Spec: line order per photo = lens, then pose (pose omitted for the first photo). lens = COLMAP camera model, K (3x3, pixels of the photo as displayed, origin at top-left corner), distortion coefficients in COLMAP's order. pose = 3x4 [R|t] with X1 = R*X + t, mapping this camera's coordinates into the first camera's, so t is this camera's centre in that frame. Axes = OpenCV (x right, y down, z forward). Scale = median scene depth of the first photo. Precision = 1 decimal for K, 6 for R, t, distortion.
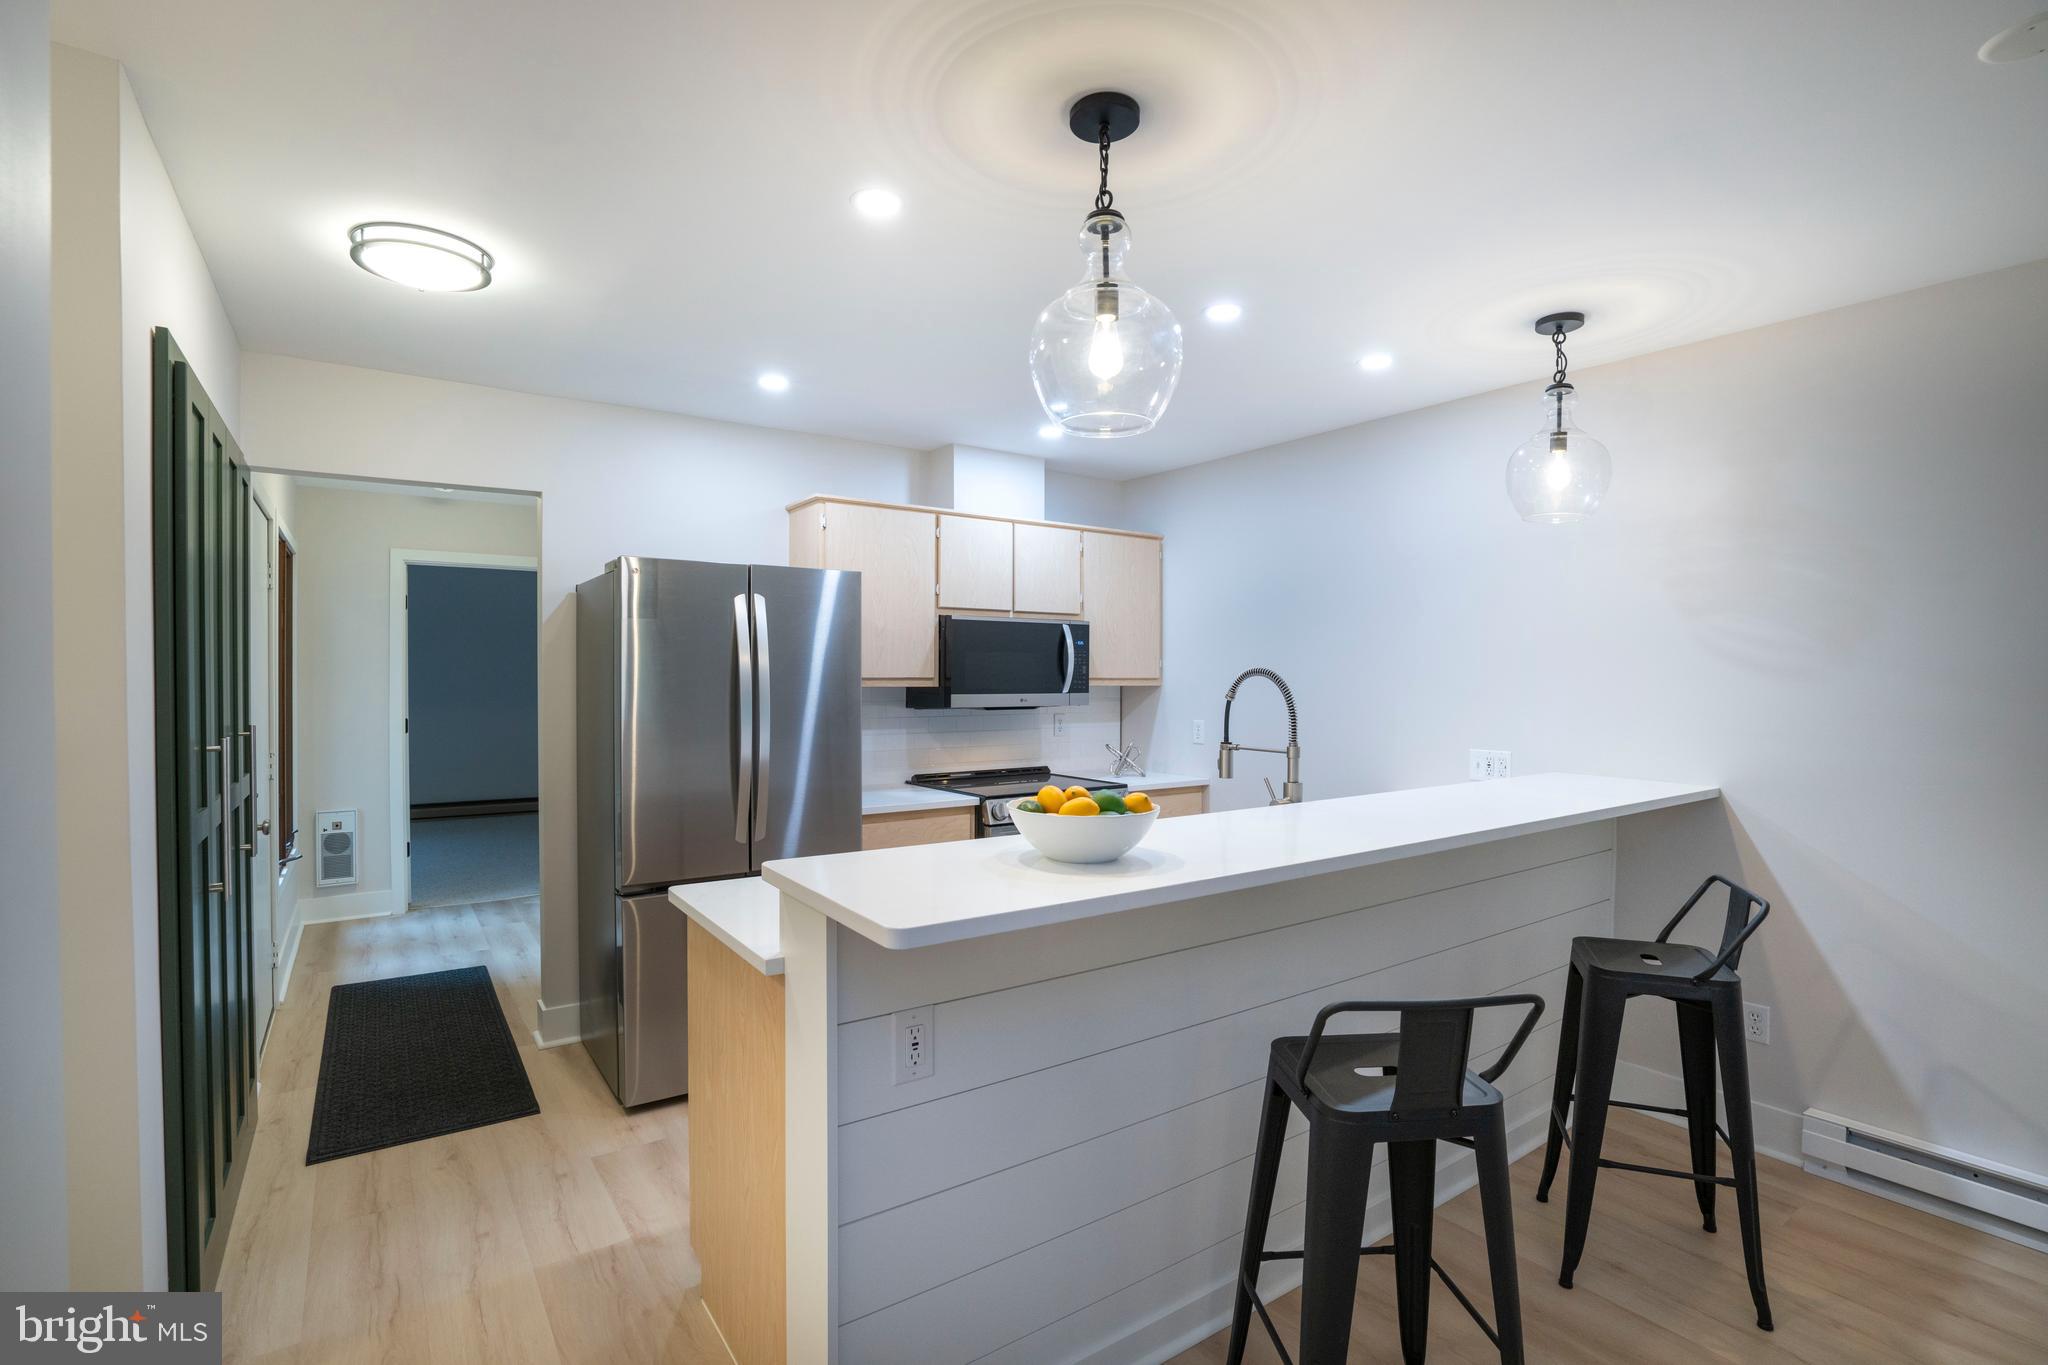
lens RADIAL K [[952.4, 0, 1015.8], [0, 952.4, 682.4], [0, 0, 1]] dist [-0.053490, 0.019806]
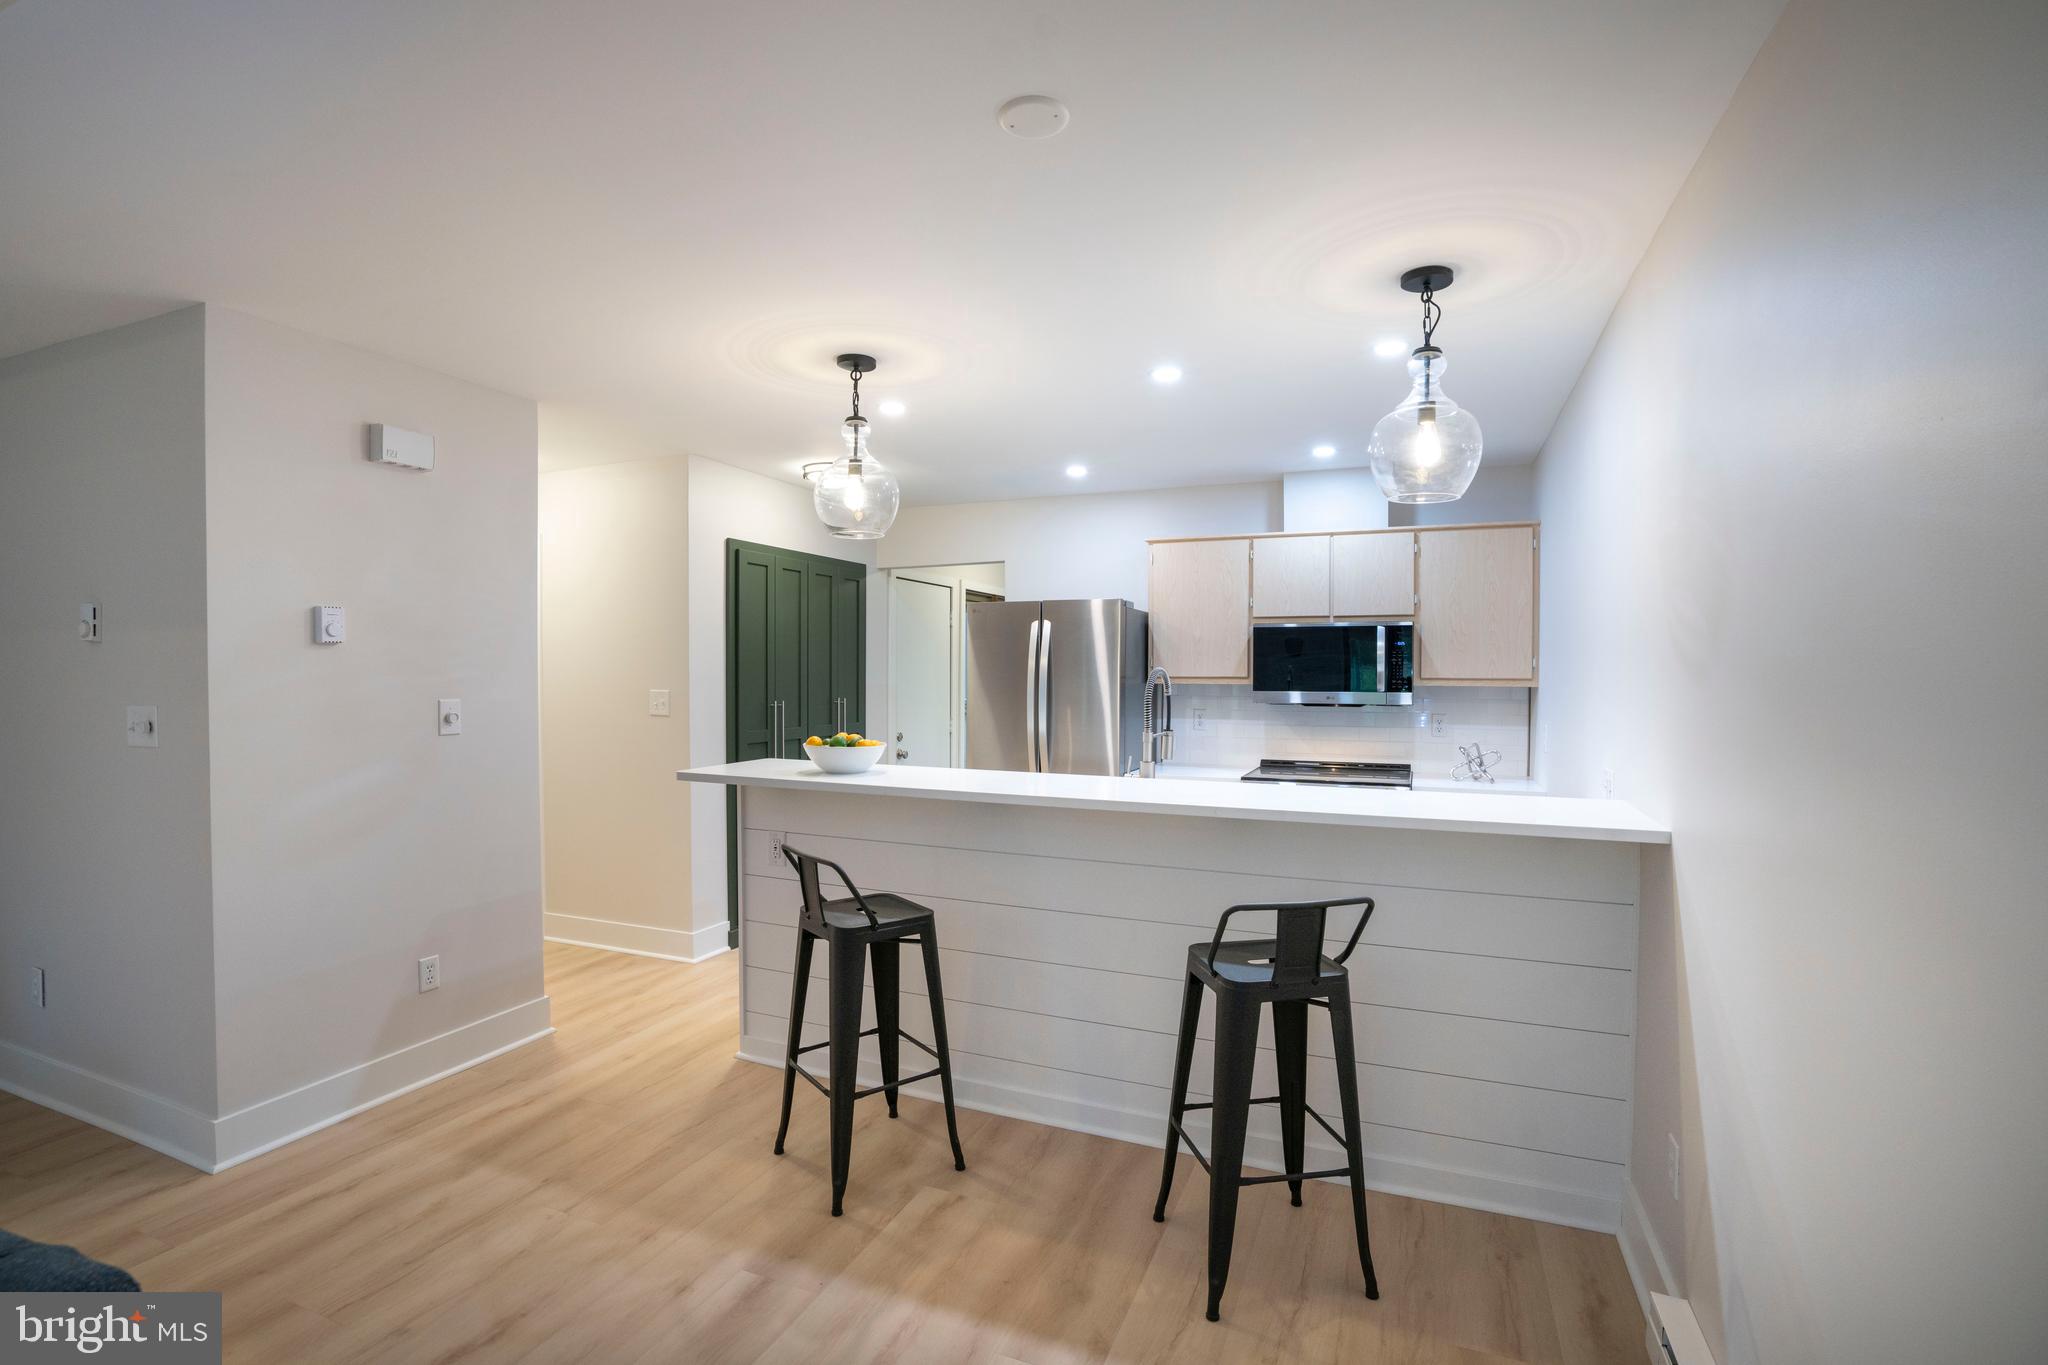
lens RADIAL K [[952.4, 0, 1028.7], [0, 952.4, 679.0], [0, 0, 1]] dist [-0.053490, 0.019806]
pose [[0.536364, 0.006023, -0.843966, 0.764722], [-0.009377, 0.999955, 0.001177, -0.000869], [0.843935, 0.007282, 0.536396, 0.132466]]
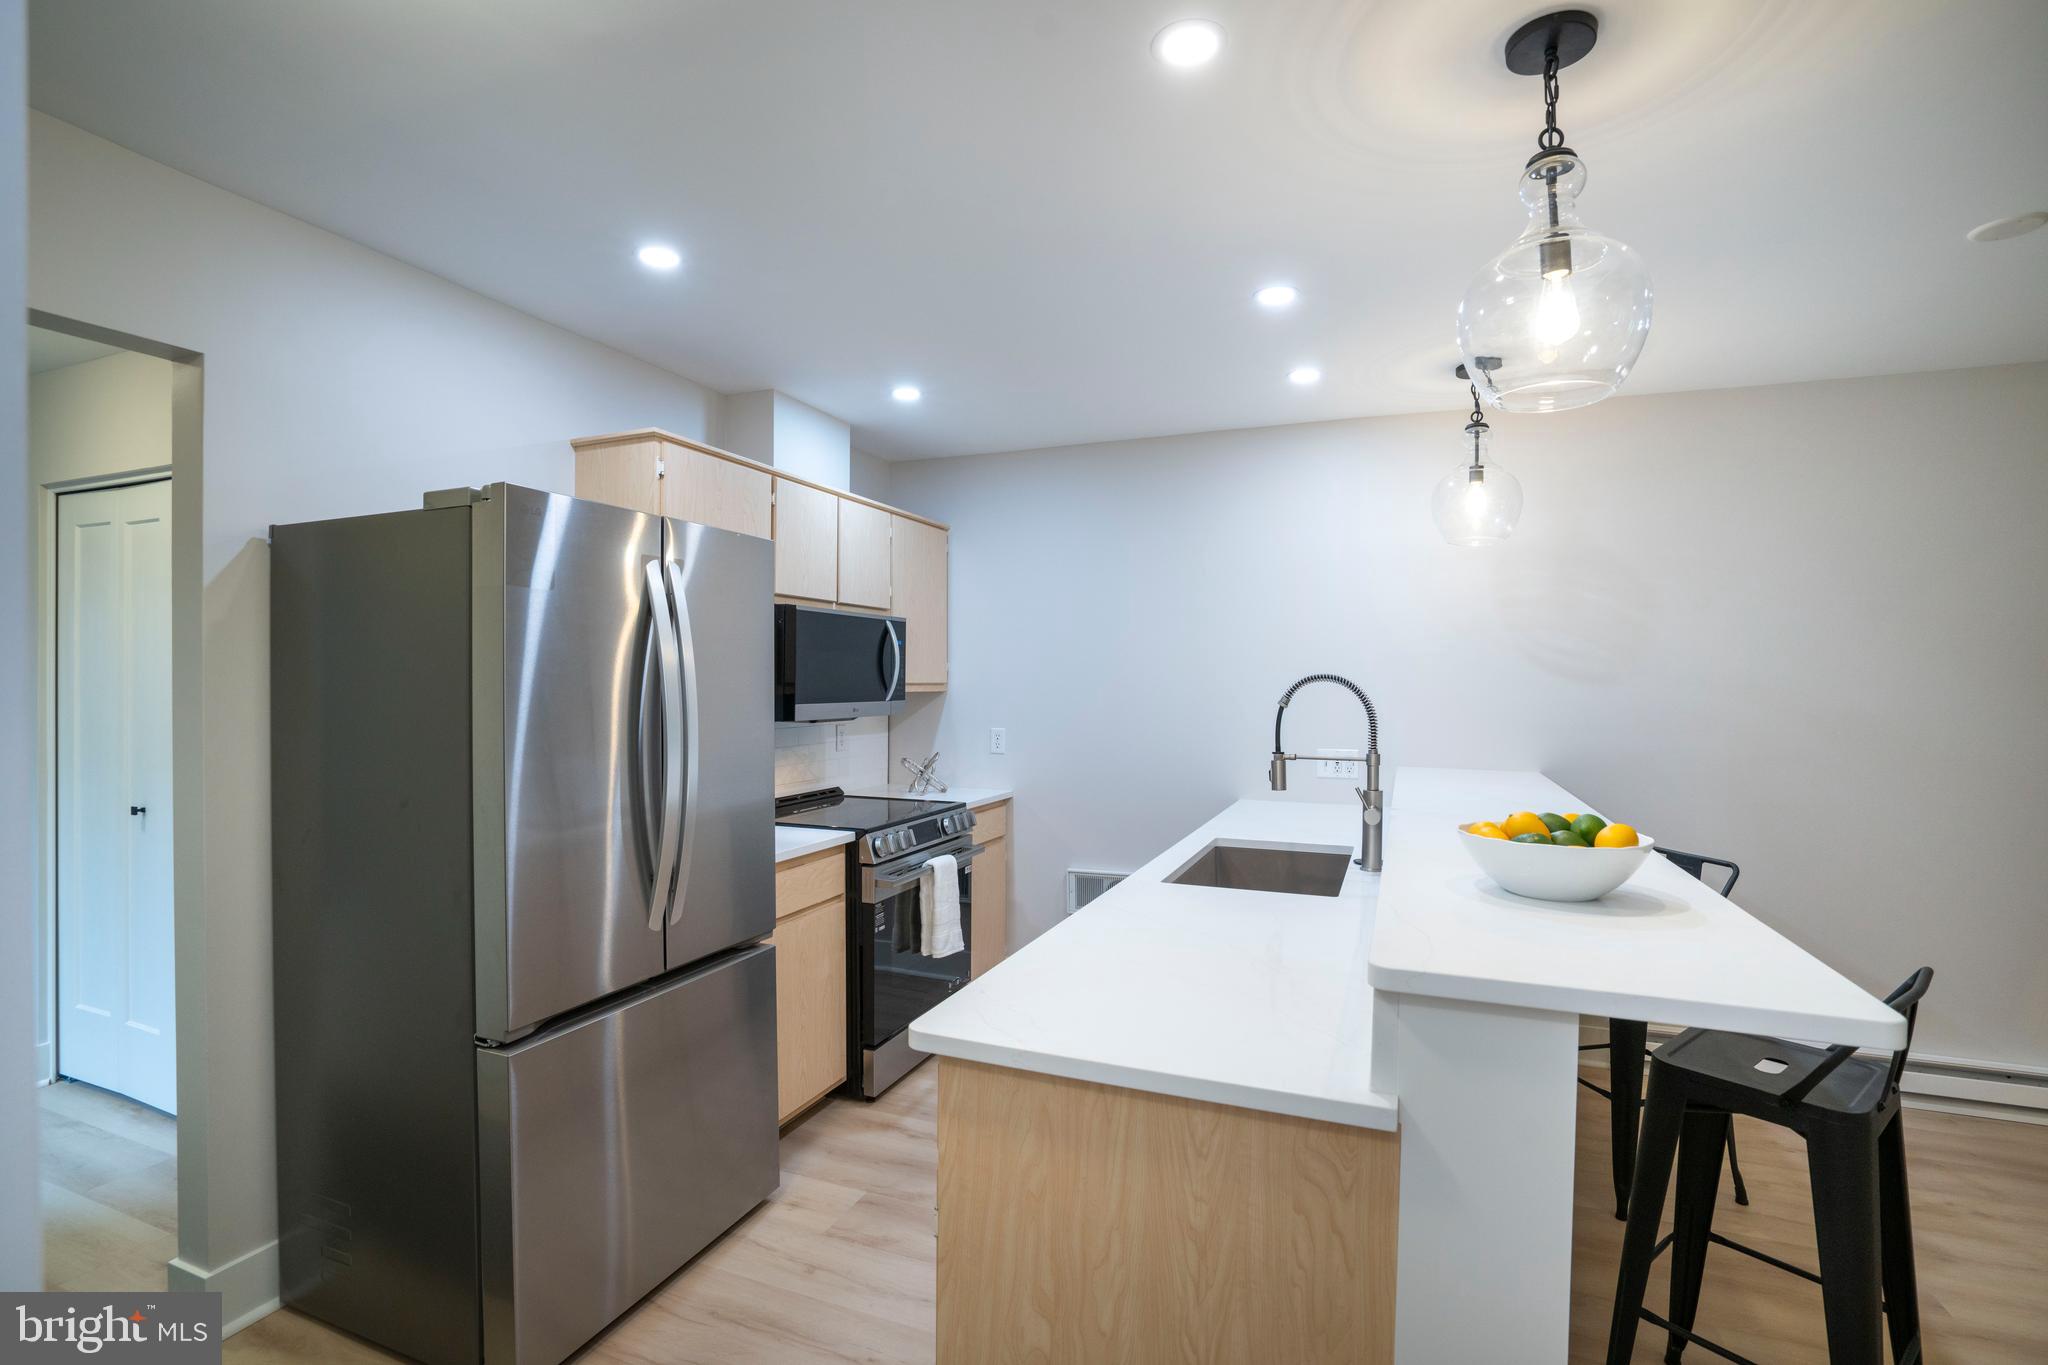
lens RADIAL K [[952.4, 0, 1013.6], [0, 952.4, 683.7], [0, 0, 1]] dist [-0.053490, 0.019806]
pose [[0.841733, -0.002590, 0.539887, -0.337046], [0.003654, 0.999993, -0.000899, -0.003251], [-0.539881, 0.002729, 0.841737, 0.233089]]
